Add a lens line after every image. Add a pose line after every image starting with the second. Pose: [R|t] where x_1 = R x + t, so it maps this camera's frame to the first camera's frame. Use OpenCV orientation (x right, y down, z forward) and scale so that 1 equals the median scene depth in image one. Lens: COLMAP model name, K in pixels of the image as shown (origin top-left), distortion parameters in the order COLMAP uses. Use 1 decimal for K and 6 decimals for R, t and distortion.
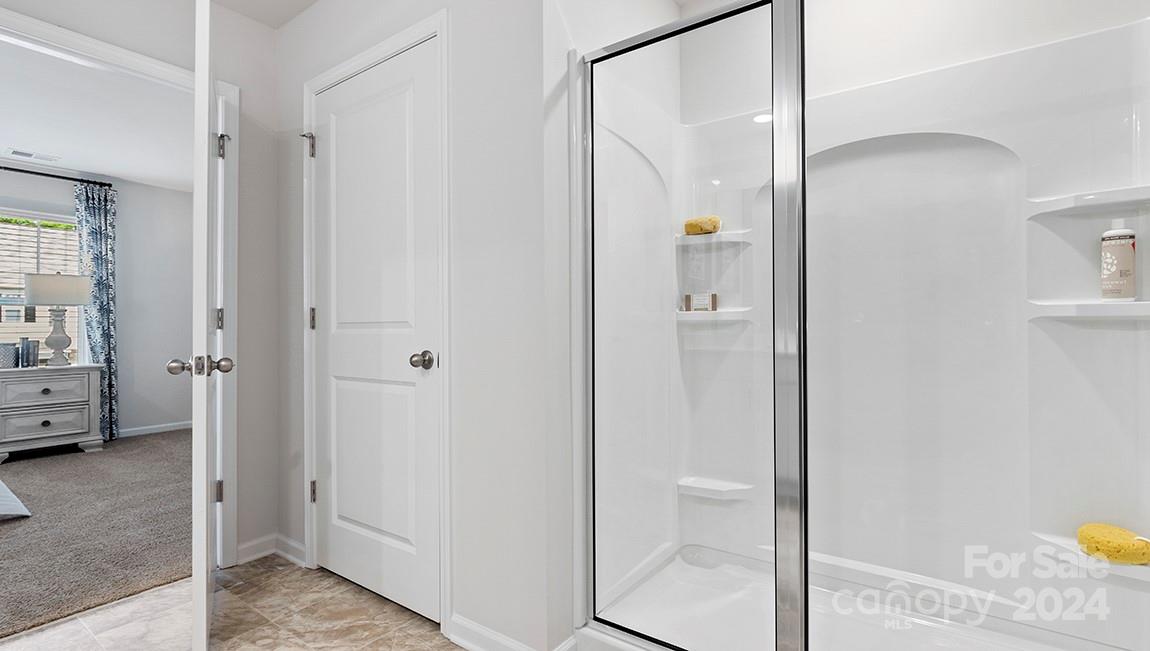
lens RADIAL K [[528.7, 0, 576.2], [0, 528.7, 322.0], [0, 0, 1]] dist [-0.003687, 0.000145]
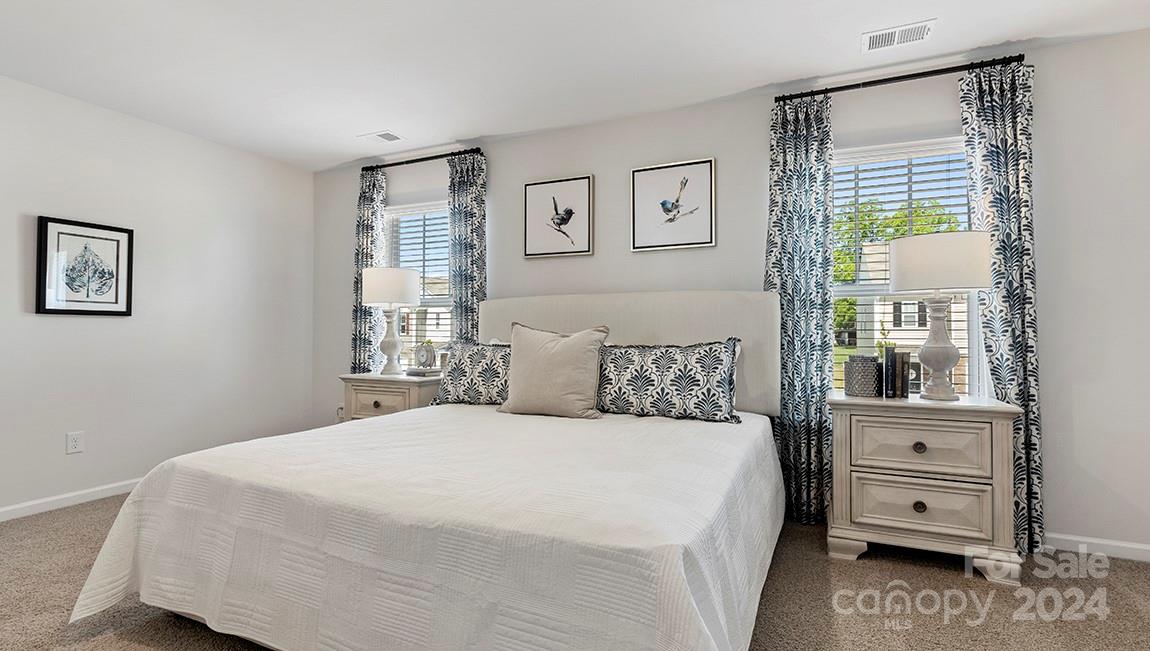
lens RADIAL K [[528.7, 0, 576.2], [0, 528.7, 322.0], [0, 0, 1]] dist [-0.003687, 0.000145]
pose [[0.185247, -0.012660, -0.982610, -0.472234], [0.005222, 0.999916, -0.011898, 0.005187], [0.982678, -0.002927, 0.185297, 0.486719]]
